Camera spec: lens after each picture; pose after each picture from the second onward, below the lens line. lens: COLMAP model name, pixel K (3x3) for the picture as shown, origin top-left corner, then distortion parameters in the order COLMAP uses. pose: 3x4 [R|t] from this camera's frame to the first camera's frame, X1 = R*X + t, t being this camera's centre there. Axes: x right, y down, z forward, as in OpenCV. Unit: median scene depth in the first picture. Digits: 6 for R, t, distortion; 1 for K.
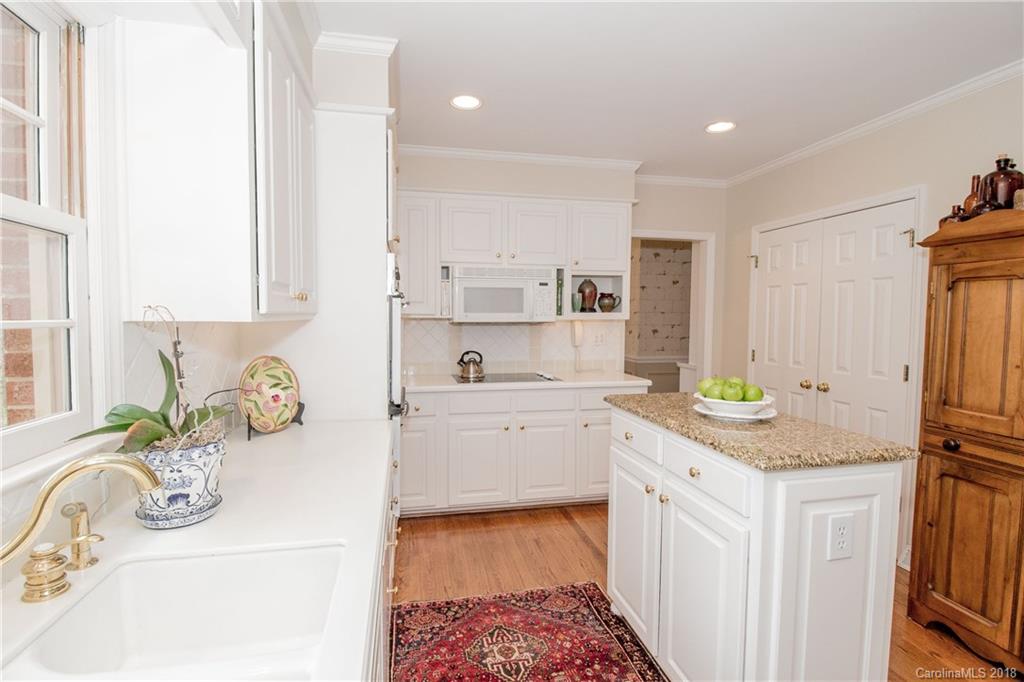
lens RADIAL K [[482.3, 0, 514.8], [0, 482.3, 341.3], [0, 0, 1]] dist [-0.001551, -0.000362]
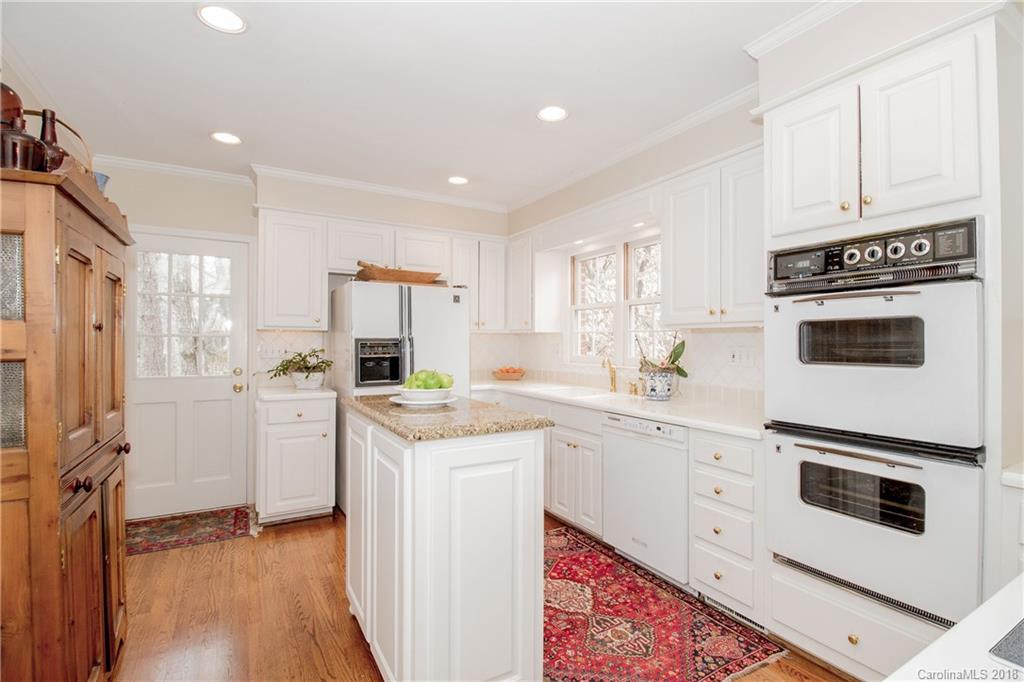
lens RADIAL K [[482.3, 0, 514.8], [0, 482.3, 341.3], [0, 0, 1]] dist [-0.001551, -0.000362]
pose [[-0.953054, -0.010818, -0.302608, 0.493695], [-0.026850, 0.998444, 0.048870, -0.045346], [0.301608, 0.054701, -0.951861, 1.771273]]
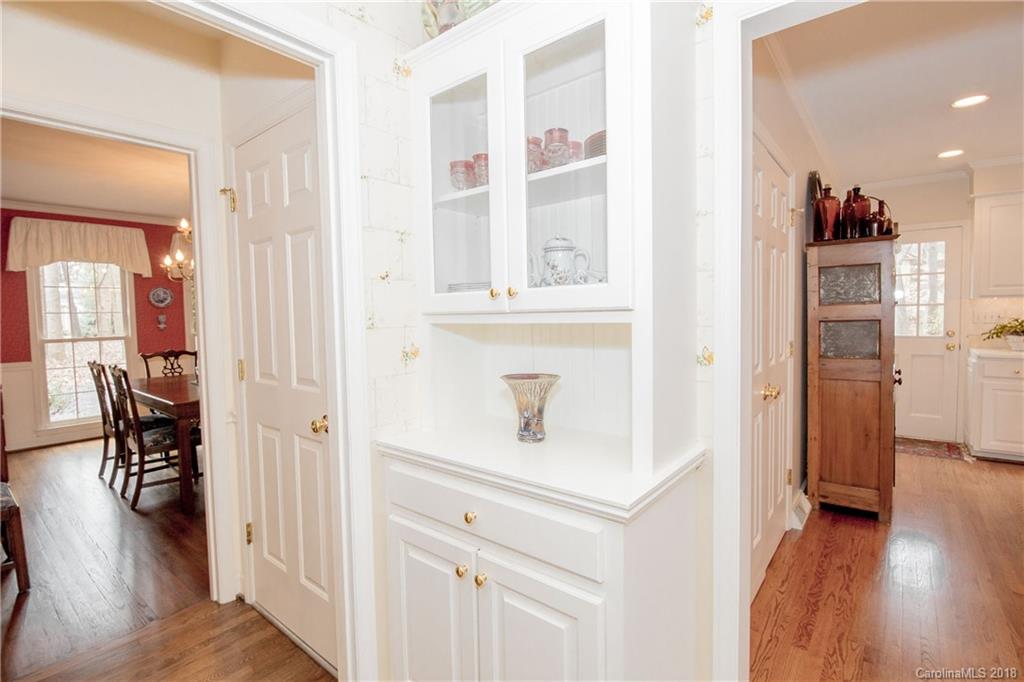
lens RADIAL K [[474.4, 0, 512.8], [0, 474.4, 336.5], [0, 0, 1]] dist [0.002592, -0.016295]
pose [[-0.621222, -0.031417, 0.783004, 0.492560], [0.057565, 0.994667, 0.085581, -0.104207], [-0.781517, 0.098239, -0.616101, 2.646945]]
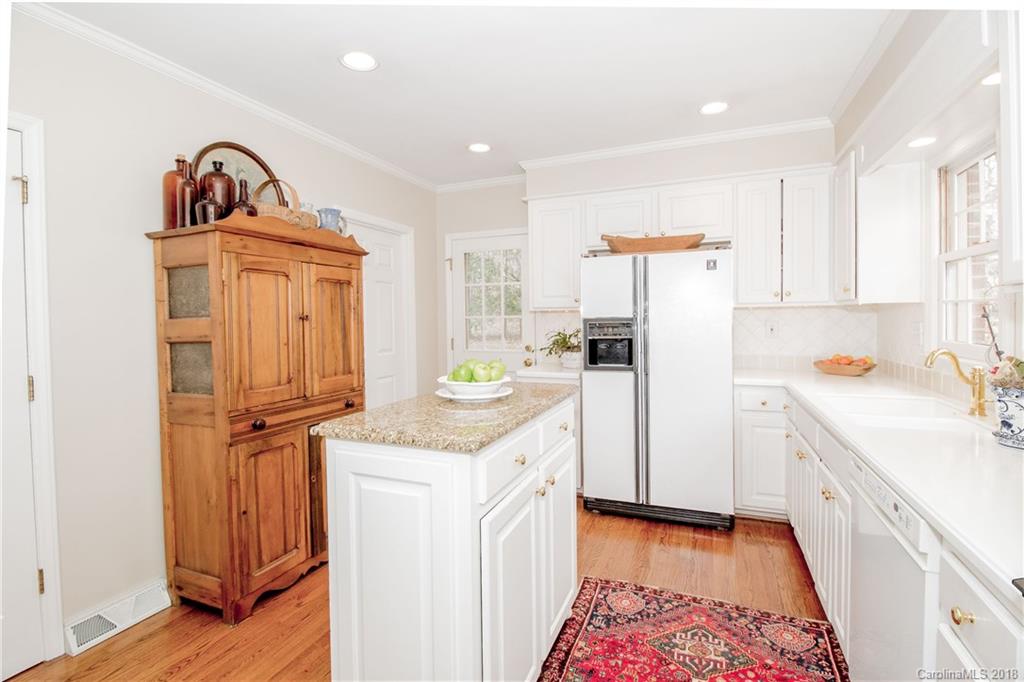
lens RADIAL K [[480.2, 0, 508.4], [0, 480.2, 330.9], [0, 0, 1]] dist [-0.003123, -0.001657]
pose [[-0.815329, -0.011673, 0.578880, -0.153009], [0.039914, 0.996285, 0.076307, -0.048522], [-0.577621, 0.085320, -0.811834, 1.460142]]
